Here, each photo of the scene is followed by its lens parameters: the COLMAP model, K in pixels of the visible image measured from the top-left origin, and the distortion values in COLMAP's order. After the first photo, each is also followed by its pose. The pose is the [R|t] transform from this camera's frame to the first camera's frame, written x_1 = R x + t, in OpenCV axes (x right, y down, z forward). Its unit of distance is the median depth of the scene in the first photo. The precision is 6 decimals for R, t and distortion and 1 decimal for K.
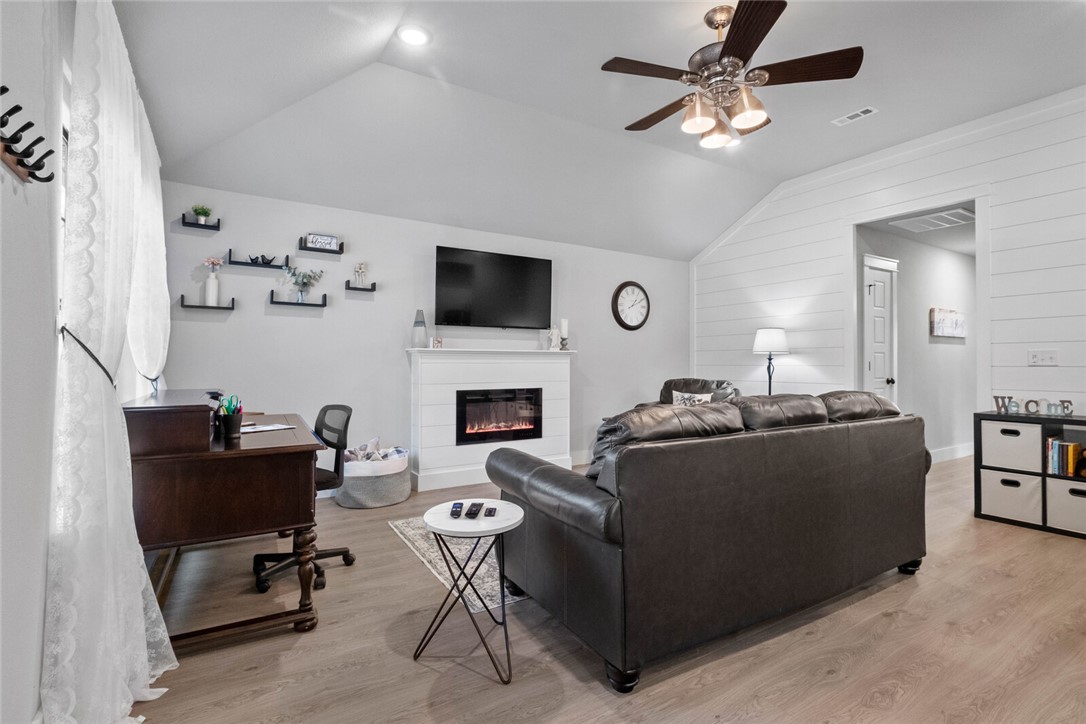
lens RADIAL K [[519.2, 0, 543.0], [0, 519.2, 356.7], [0, 0, 1]] dist [-0.005554, -0.000456]
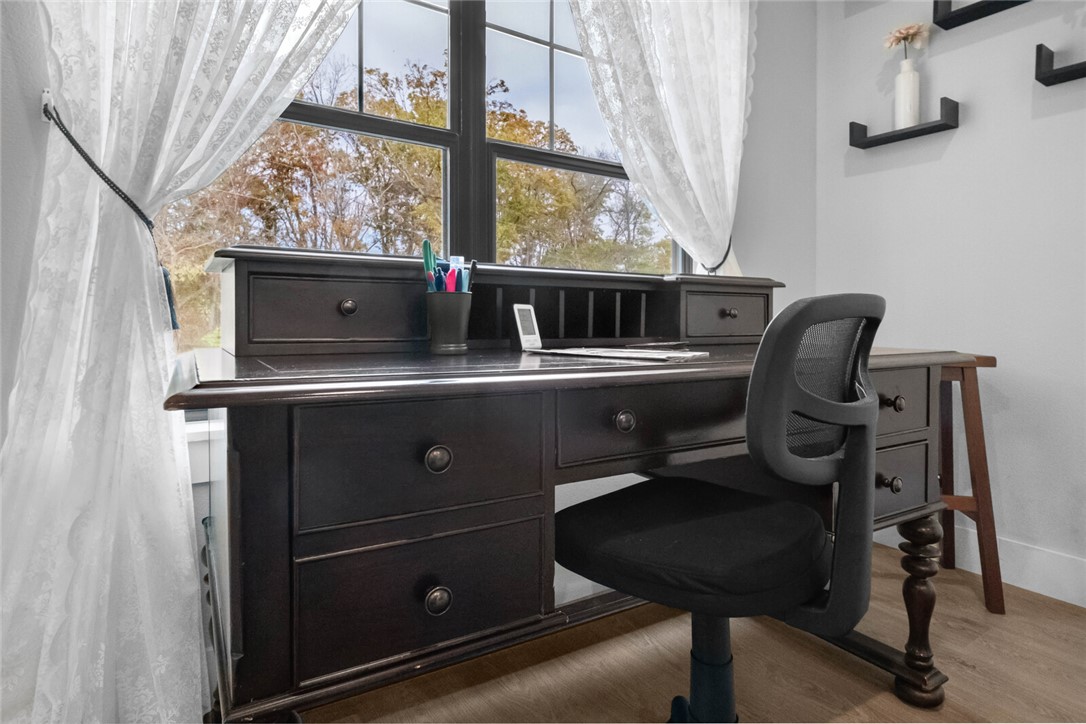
lens RADIAL K [[599.7, 0, 545.6], [0, 599.7, 331.1], [0, 0, 1]] dist [-0.002318, -0.000807]
pose [[0.023560, 0.010679, -0.999665, -0.072773], [0.001743, 0.999941, 0.010723, 0.067497], [0.999721, -0.001995, 0.023540, 0.533236]]
